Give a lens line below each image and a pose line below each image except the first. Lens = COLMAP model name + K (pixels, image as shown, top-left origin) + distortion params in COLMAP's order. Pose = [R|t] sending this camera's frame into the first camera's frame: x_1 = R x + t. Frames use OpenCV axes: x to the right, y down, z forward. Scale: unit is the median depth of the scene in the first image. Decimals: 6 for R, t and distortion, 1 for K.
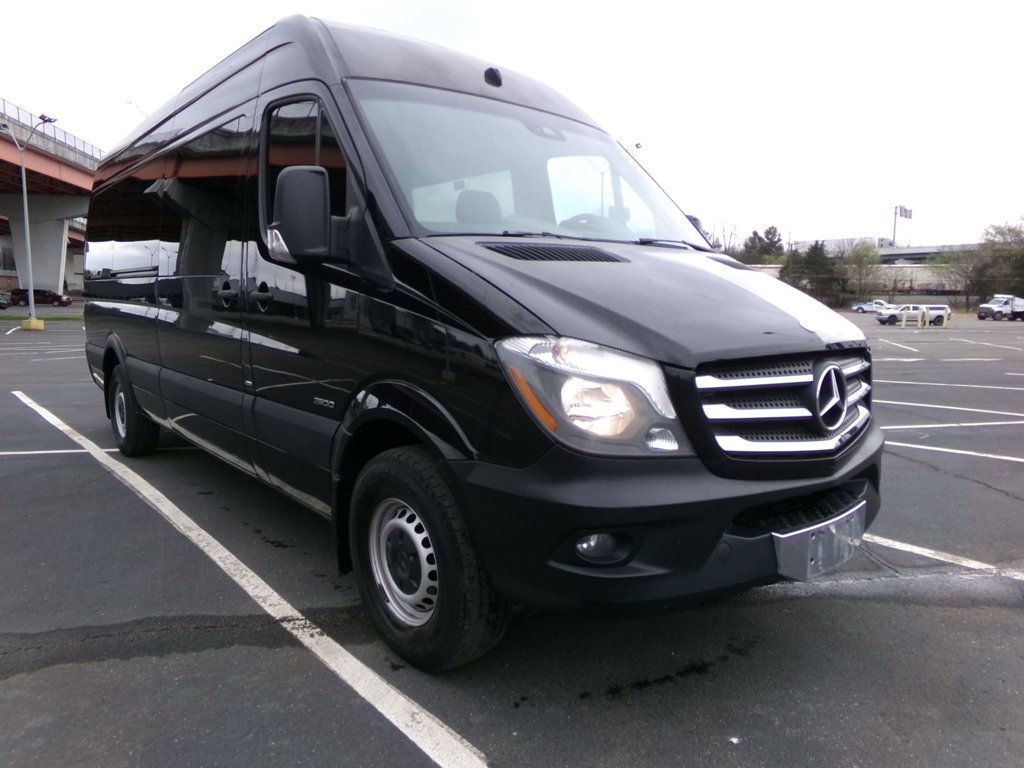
lens RADIAL K [[743.4, 0, 512.0], [0, 743.4, 384.0], [0, 0, 1]] dist [-0.123835, 0.171406]
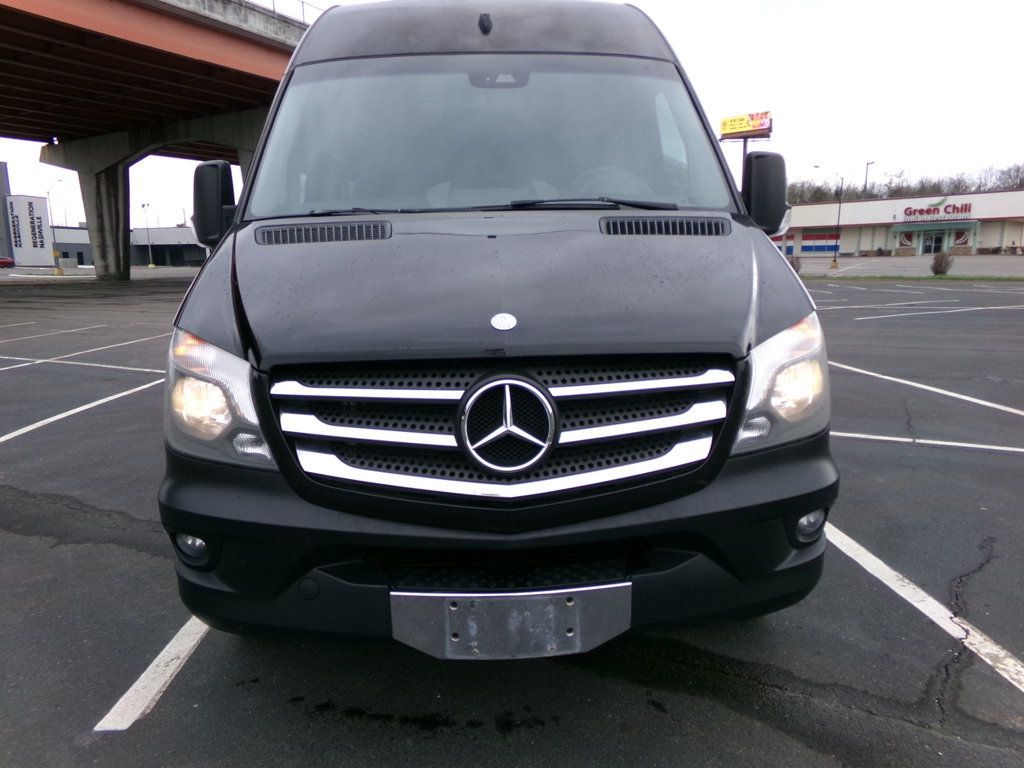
lens RADIAL K [[723.3, 0, 512.0], [0, 723.3, 384.0], [0, 0, 1]] dist [-0.004658, 0.000765]
pose [[0.776996, 0.089986, -0.623041, 0.900612], [-0.046762, 0.995247, 0.085426, -0.083143], [0.627767, -0.037241, 0.777510, 0.469471]]
